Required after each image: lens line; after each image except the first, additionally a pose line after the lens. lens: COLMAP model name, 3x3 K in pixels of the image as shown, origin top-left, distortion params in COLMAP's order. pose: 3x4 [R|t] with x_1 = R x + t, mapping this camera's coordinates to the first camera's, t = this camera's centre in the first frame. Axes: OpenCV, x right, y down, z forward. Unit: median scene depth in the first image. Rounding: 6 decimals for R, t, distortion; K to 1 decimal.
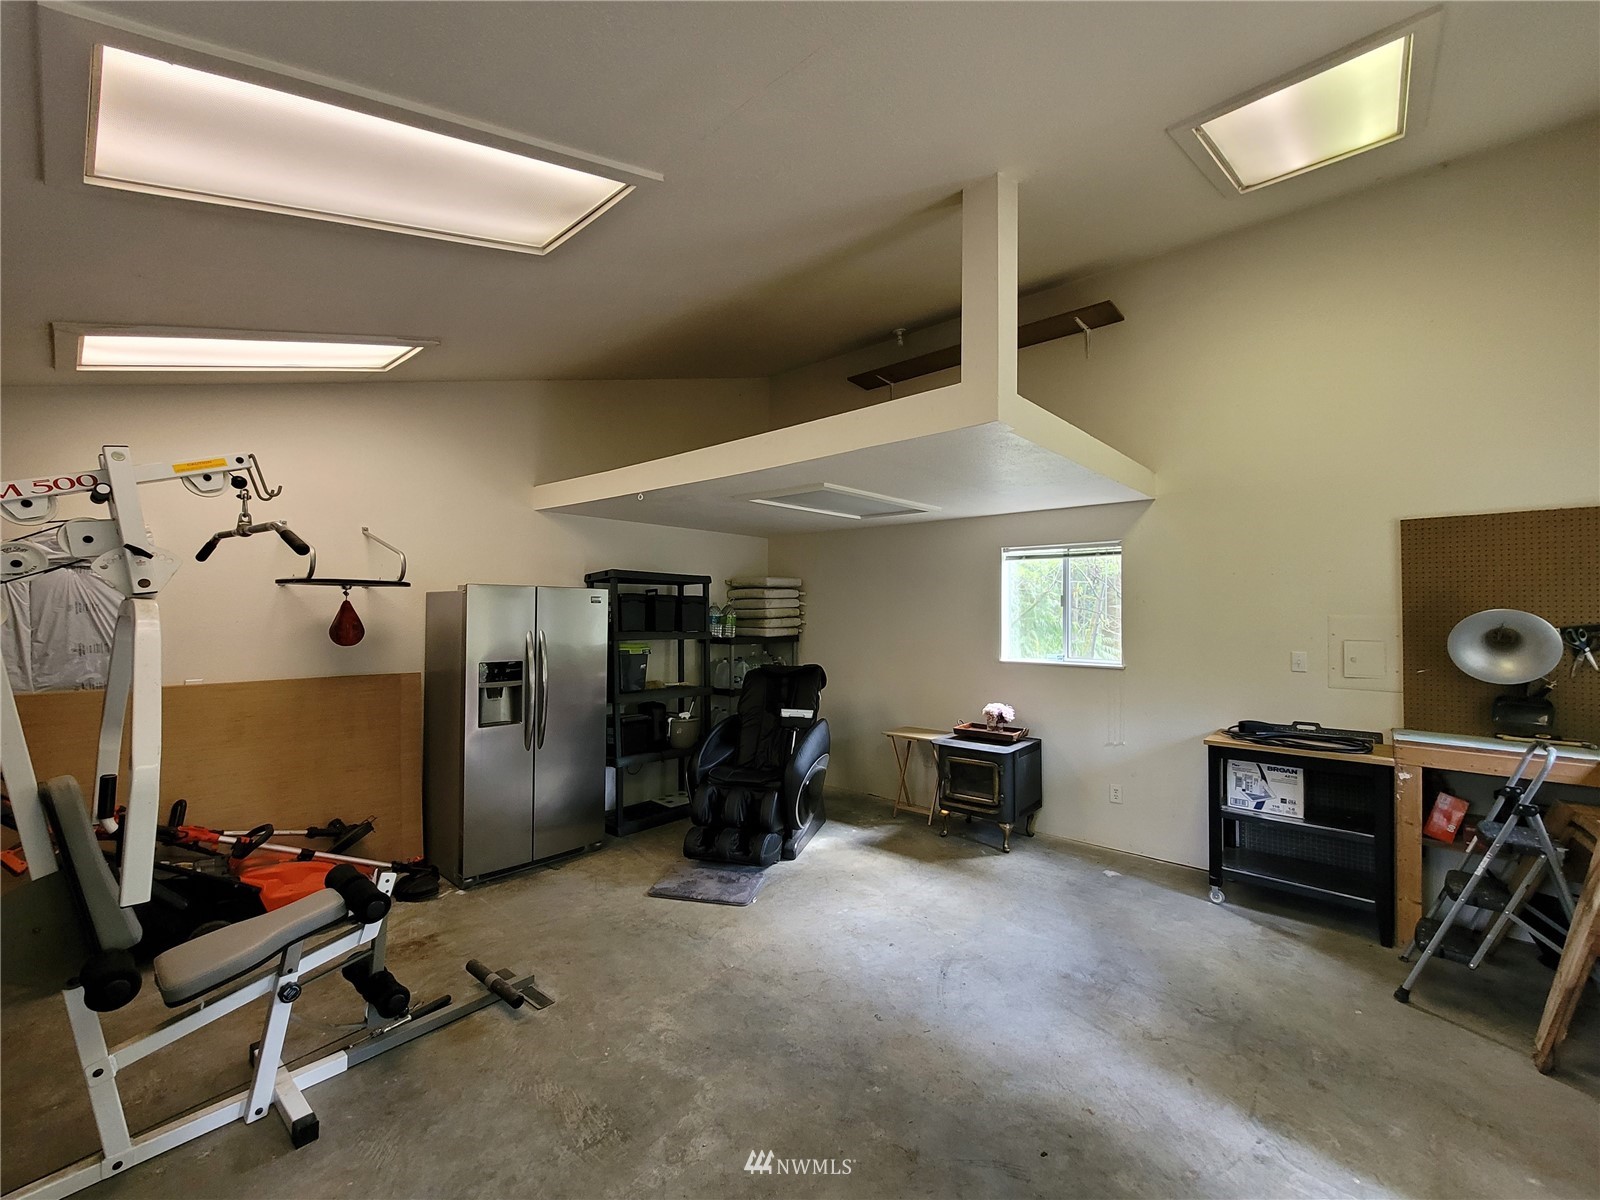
lens RADIAL K [[653.1, 0, 801.8], [0, 653.1, 605.5], [0, 0, 1]] dist [-0.002525, -0.000367]
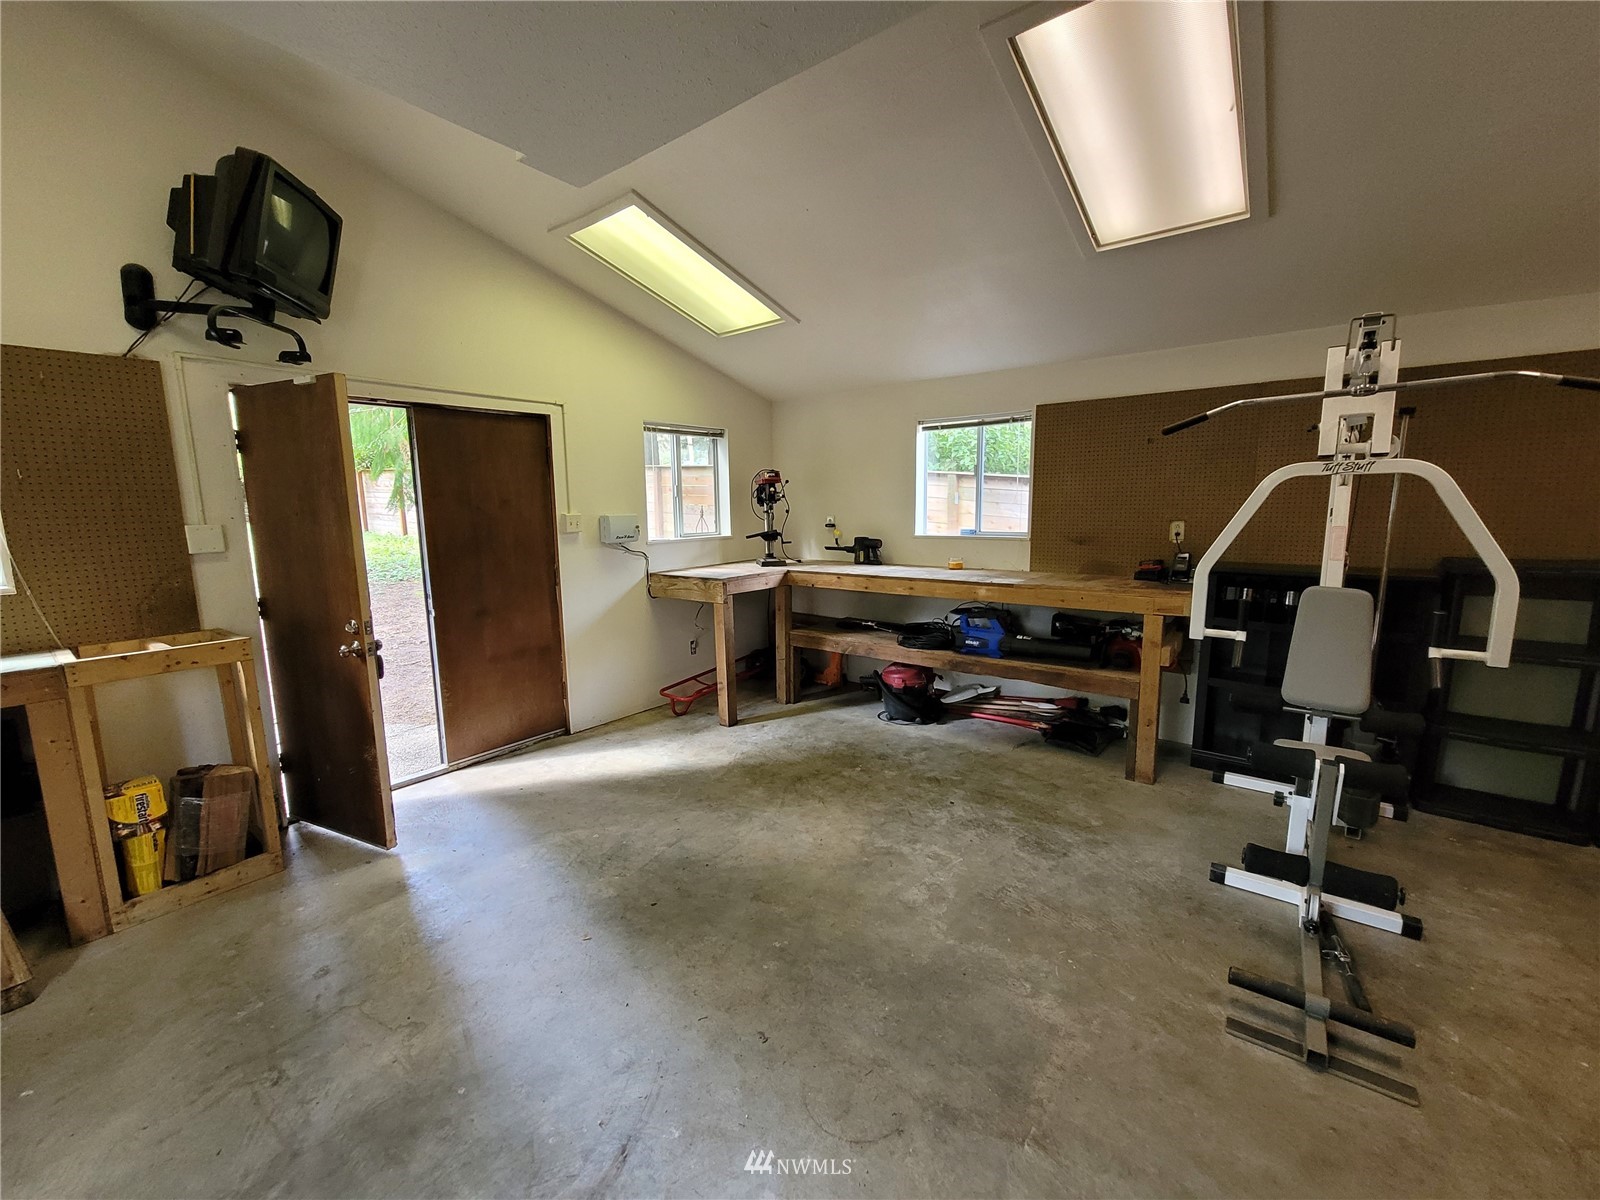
lens RADIAL K [[653.1, 0, 796.5], [0, 653.1, 601.5], [0, 0, 1]] dist [-0.002525, -0.000367]
pose [[-0.998475, 0.021442, -0.050872, 0.118438], [0.014603, 0.991253, 0.131168, 0.067054], [0.053239, 0.130225, -0.990054, 1.846366]]
